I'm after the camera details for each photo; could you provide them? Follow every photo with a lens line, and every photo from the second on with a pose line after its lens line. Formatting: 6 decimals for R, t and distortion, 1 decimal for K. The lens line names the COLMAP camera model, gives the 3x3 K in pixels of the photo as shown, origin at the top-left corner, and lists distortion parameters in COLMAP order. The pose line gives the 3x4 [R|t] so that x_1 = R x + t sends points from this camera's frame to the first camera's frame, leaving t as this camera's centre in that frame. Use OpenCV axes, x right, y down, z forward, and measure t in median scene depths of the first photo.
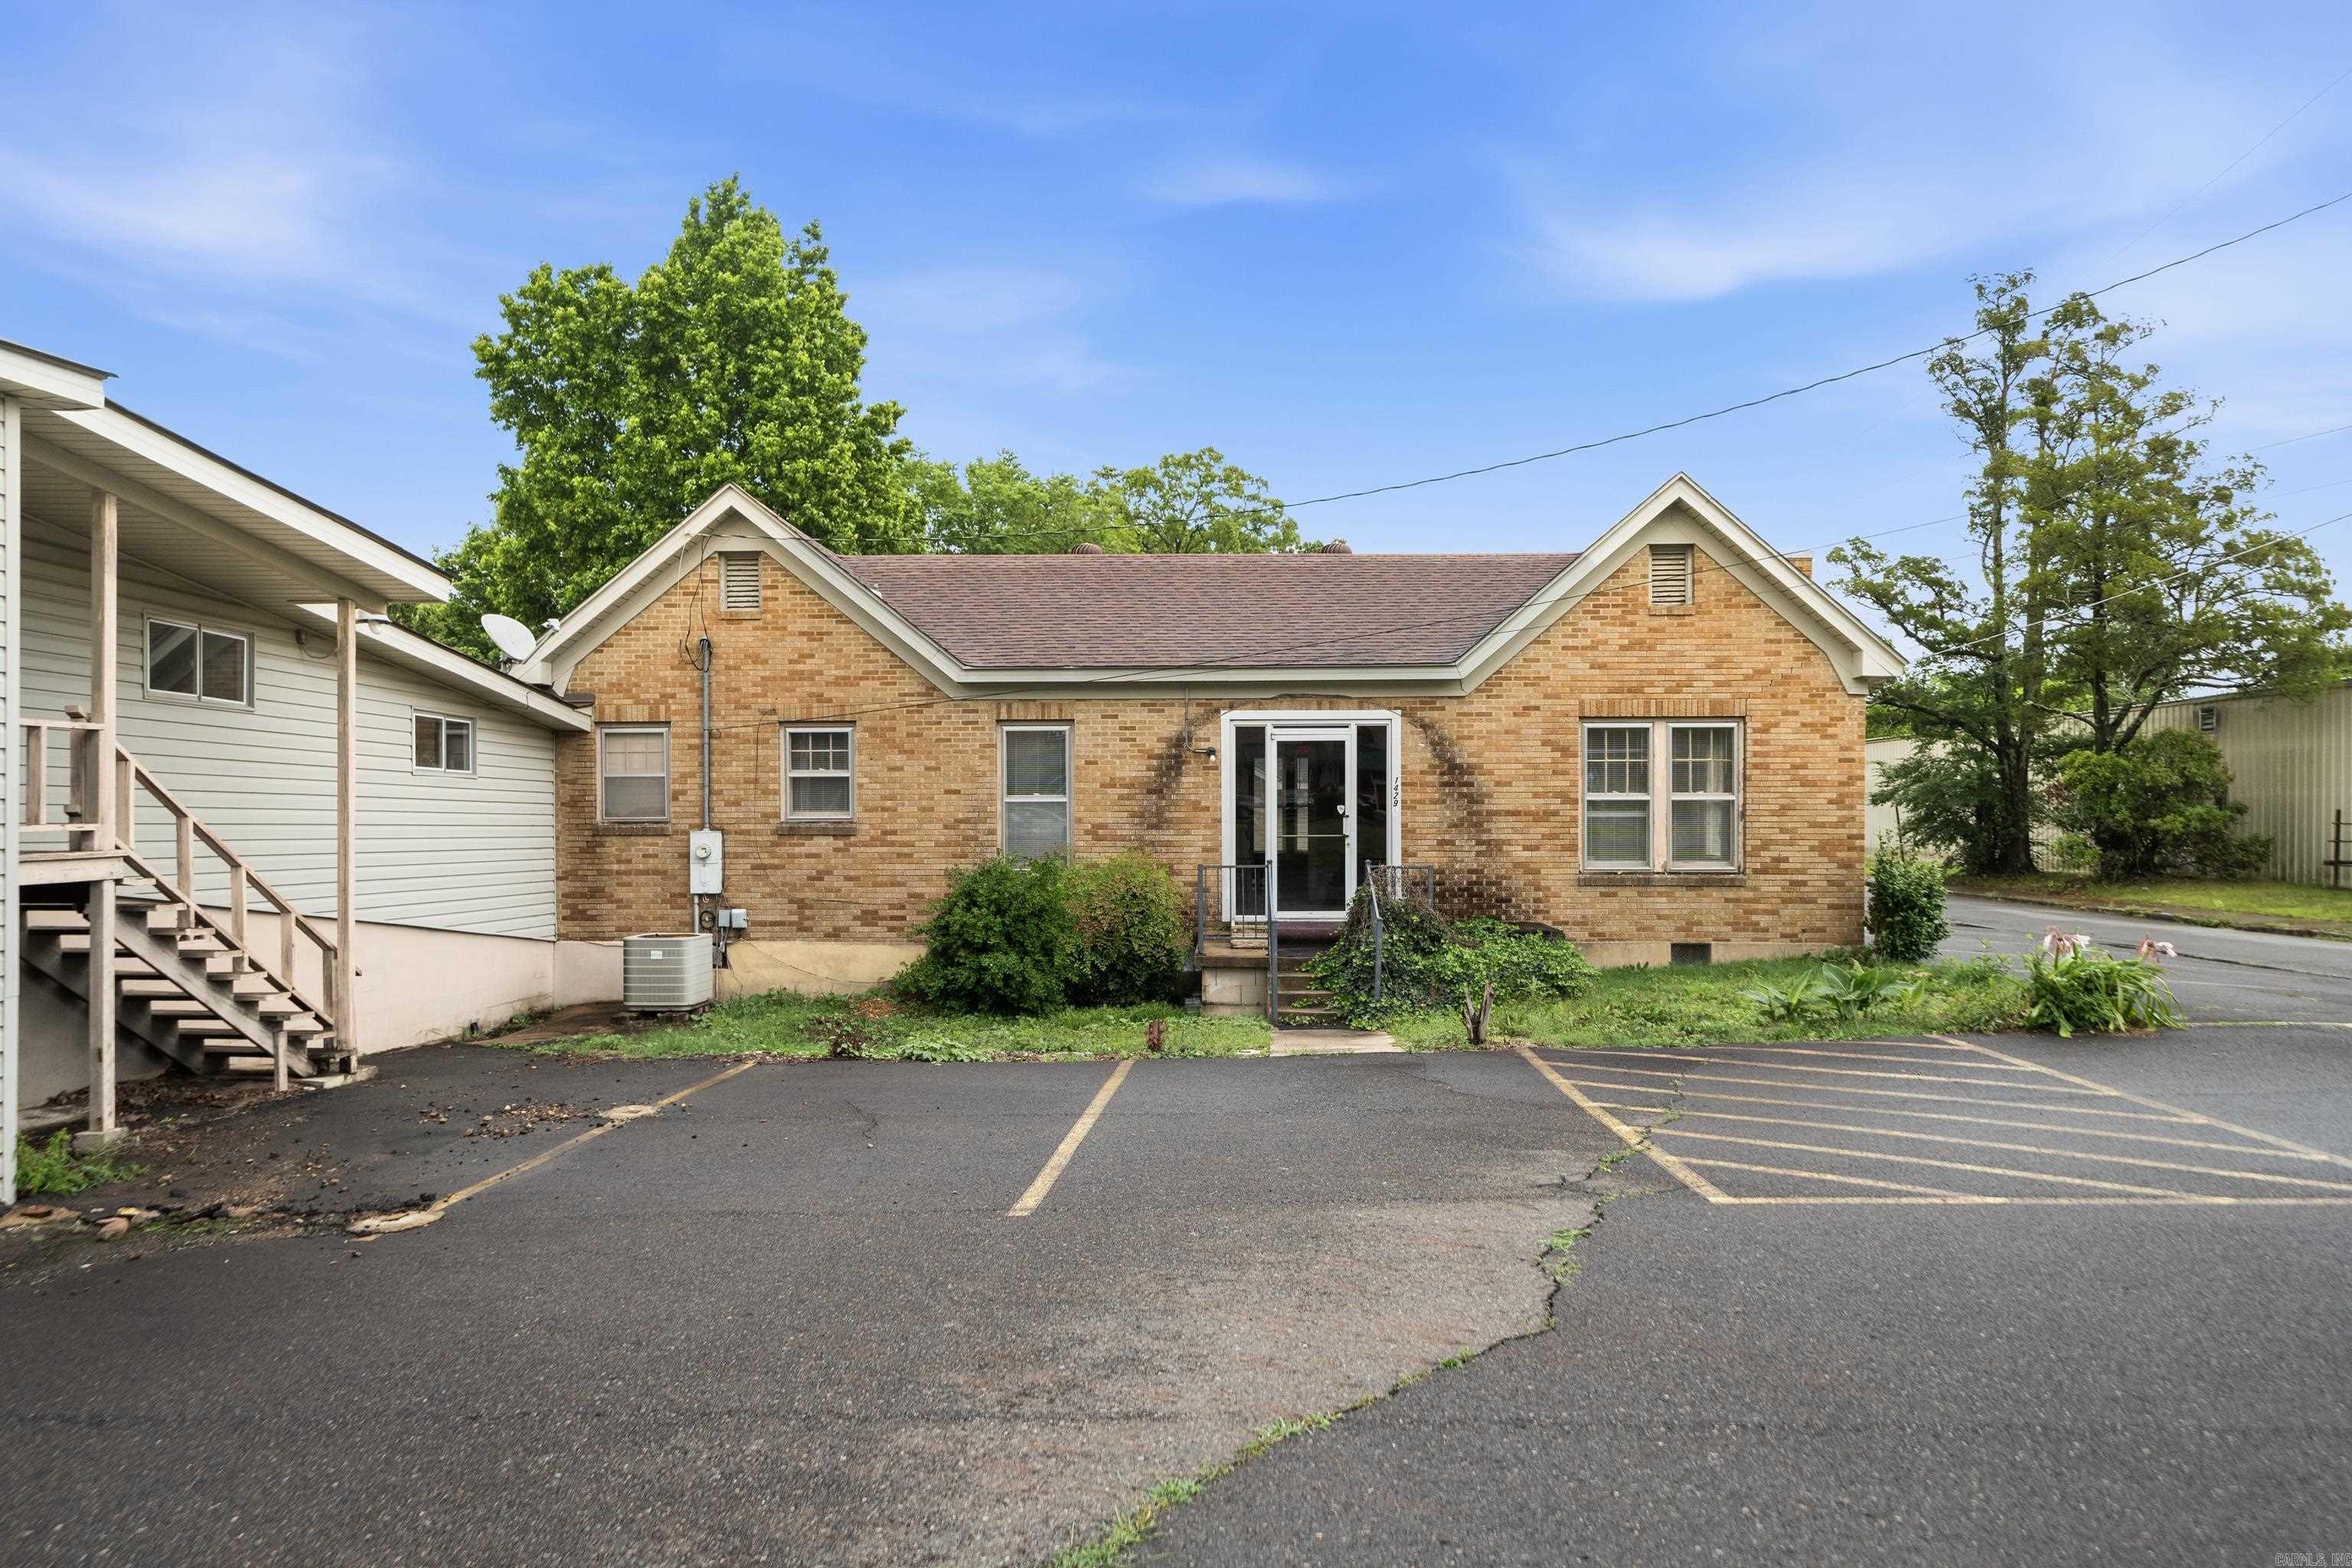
lens RADIAL K [[1551.8, 0, 1179.3], [0, 1551.8, 797.8], [0, 0, 1]] dist [-0.009251, -0.001476]
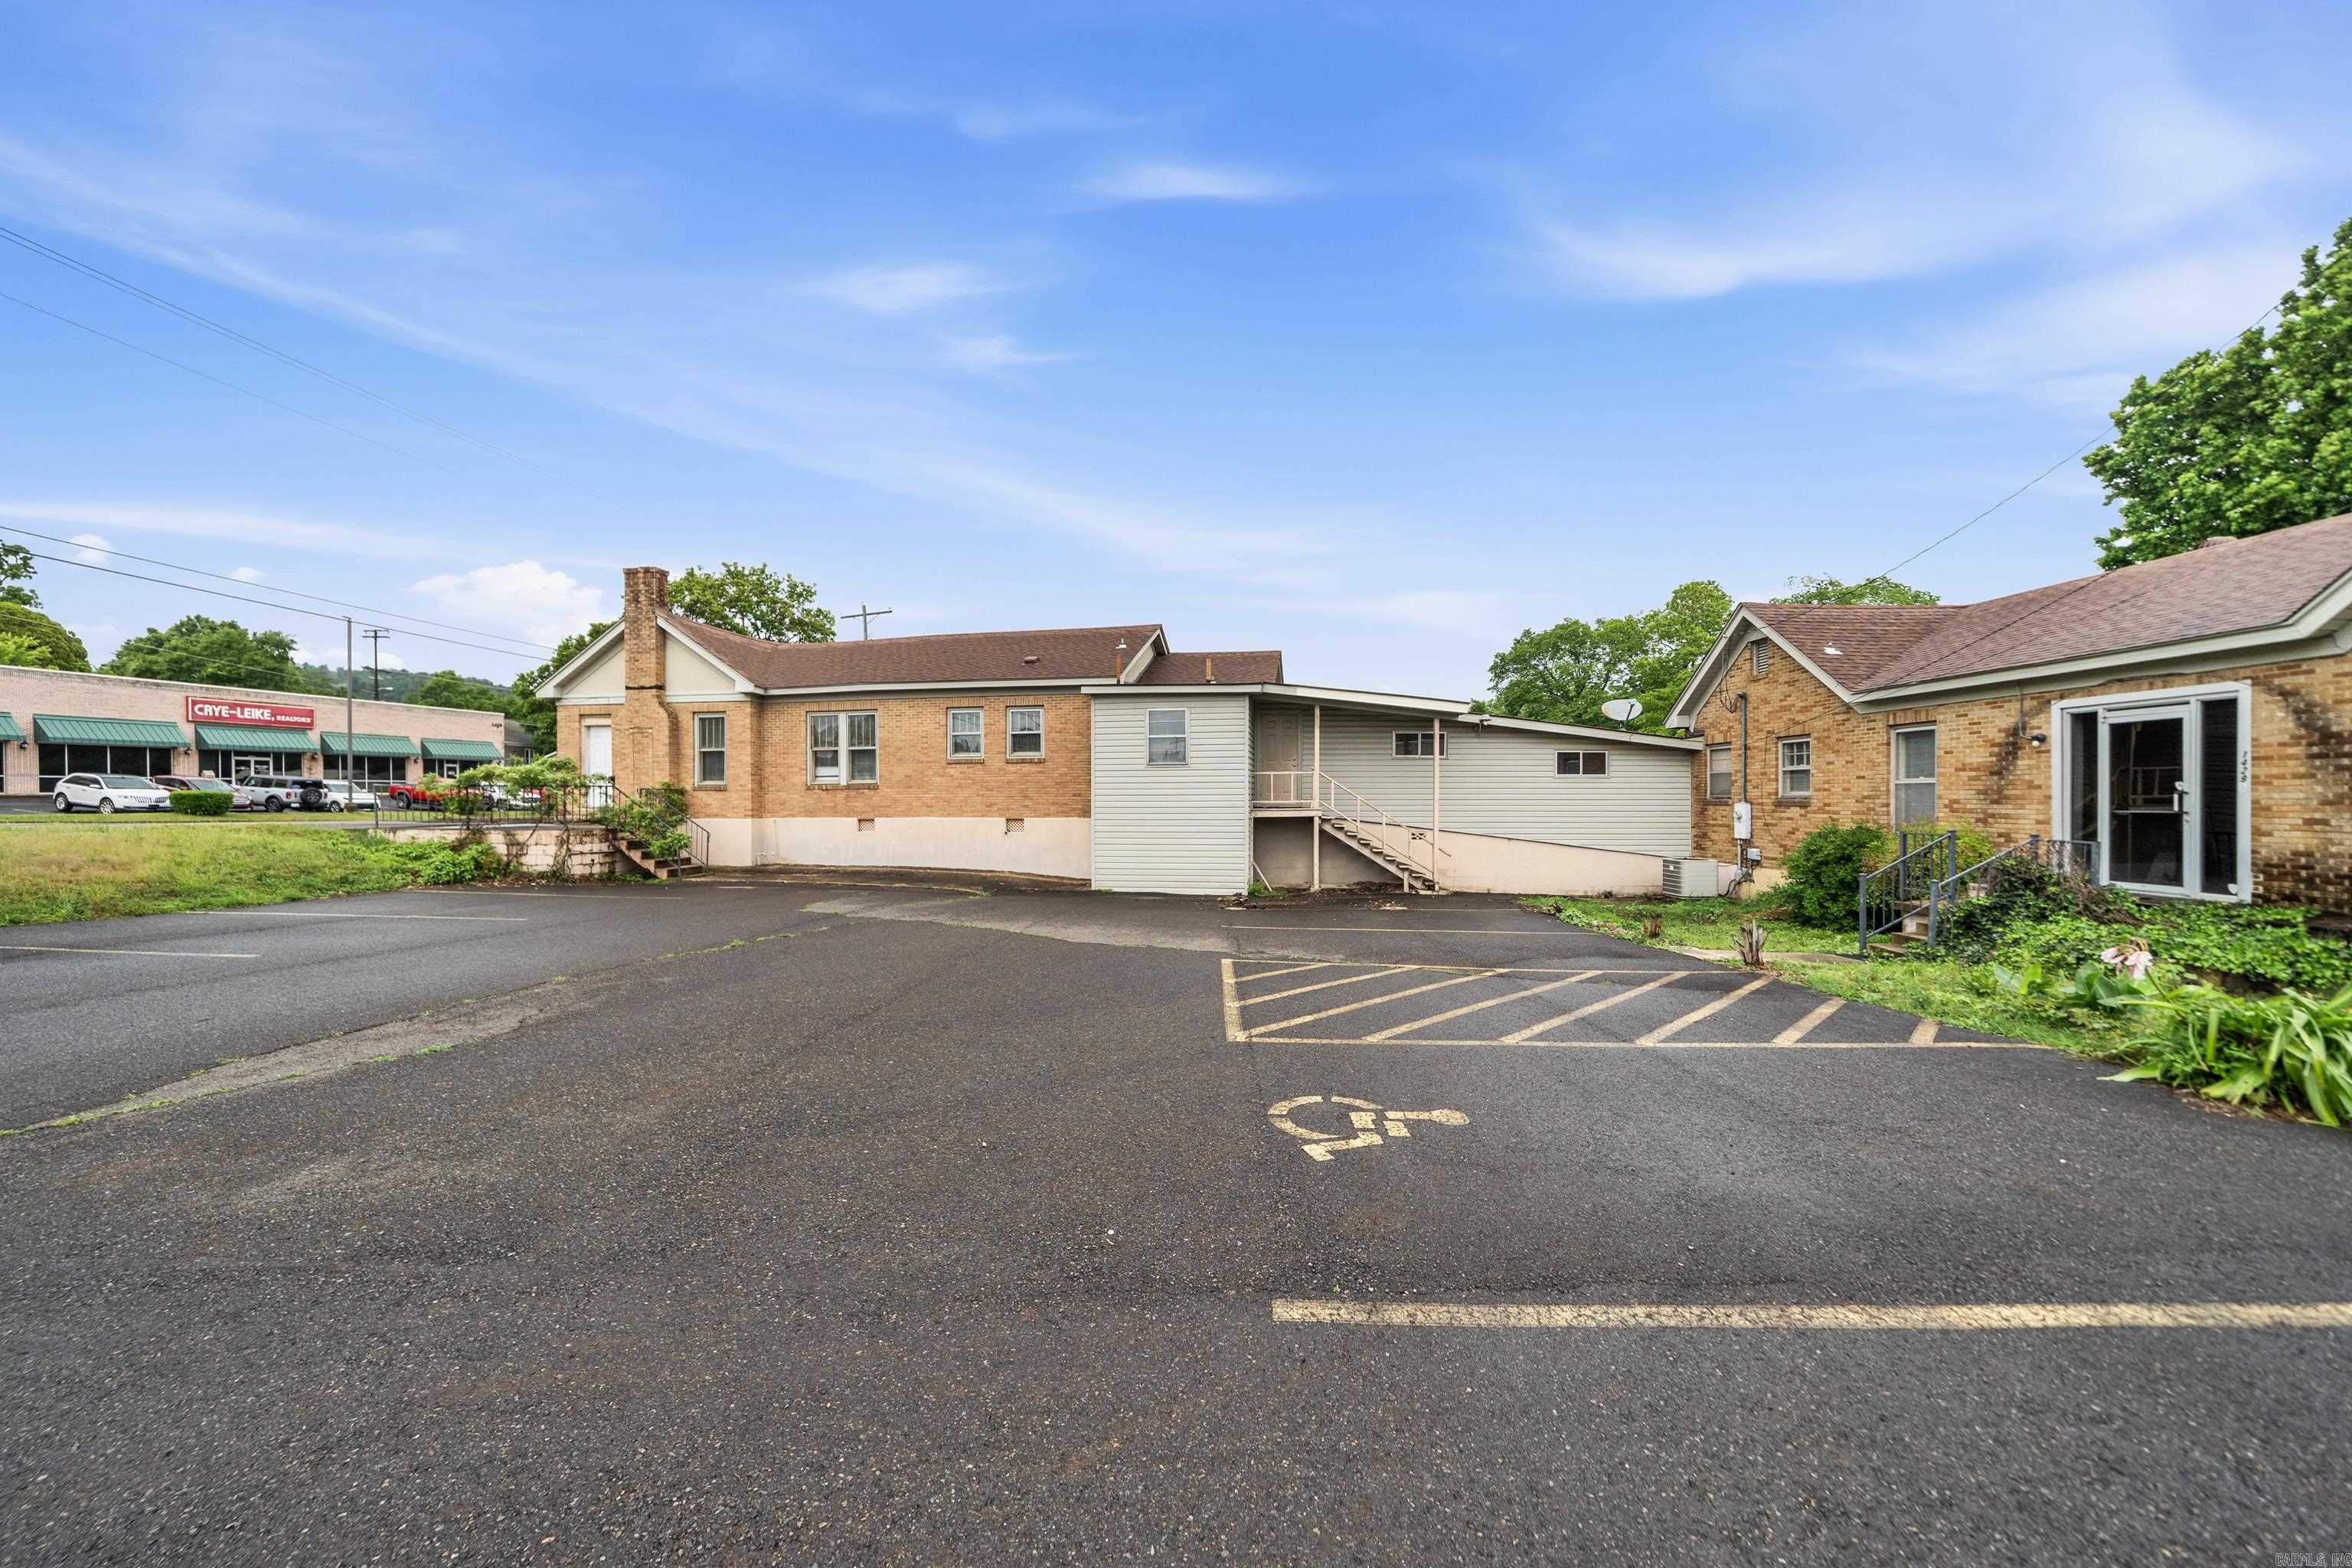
lens RADIAL K [[840.5, 0, 1177.8], [0, 840.5, 793.6], [0, 0, 1]] dist [-0.003823, -0.000428]
pose [[0.029881, -0.004113, -0.999545, 0.625263], [0.019310, 0.999807, -0.003537, 0.001770], [0.999367, -0.019195, 0.029955, 0.334145]]
